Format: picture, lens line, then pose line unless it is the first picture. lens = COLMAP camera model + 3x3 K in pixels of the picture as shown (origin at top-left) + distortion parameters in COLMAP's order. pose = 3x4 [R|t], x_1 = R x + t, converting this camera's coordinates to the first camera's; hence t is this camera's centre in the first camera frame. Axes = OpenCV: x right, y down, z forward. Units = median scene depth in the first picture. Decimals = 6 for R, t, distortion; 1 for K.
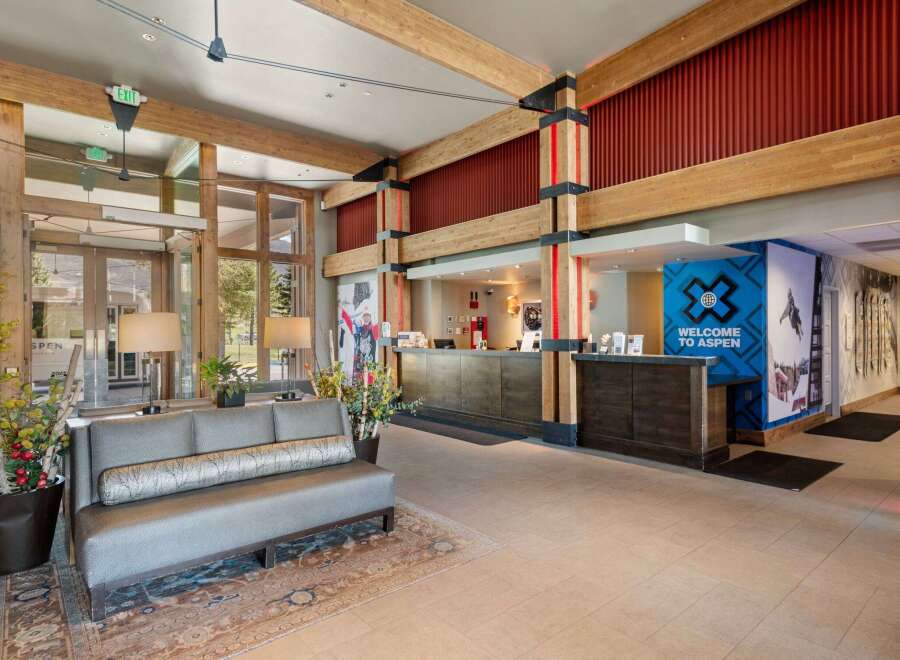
lens RADIAL K [[489.3, 0, 452.7], [0, 489.3, 343.2], [0, 0, 1]] dist [0.002478, 0.000434]
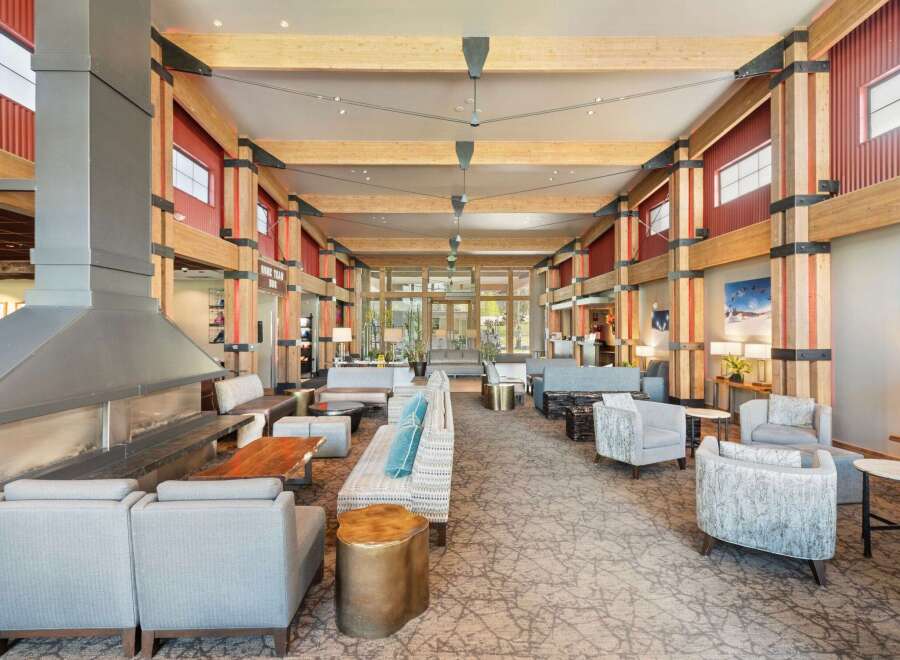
lens RADIAL K [[463.1, 0, 452.5], [0, 463.1, 330.0], [0, 0, 1]] dist [0.011381, -0.001036]
pose [[0.774661, -0.008939, -0.632314, 0.610729], [-0.005810, 0.999757, -0.021251, 0.007021], [0.632350, 0.020136, 0.774421, -0.647764]]
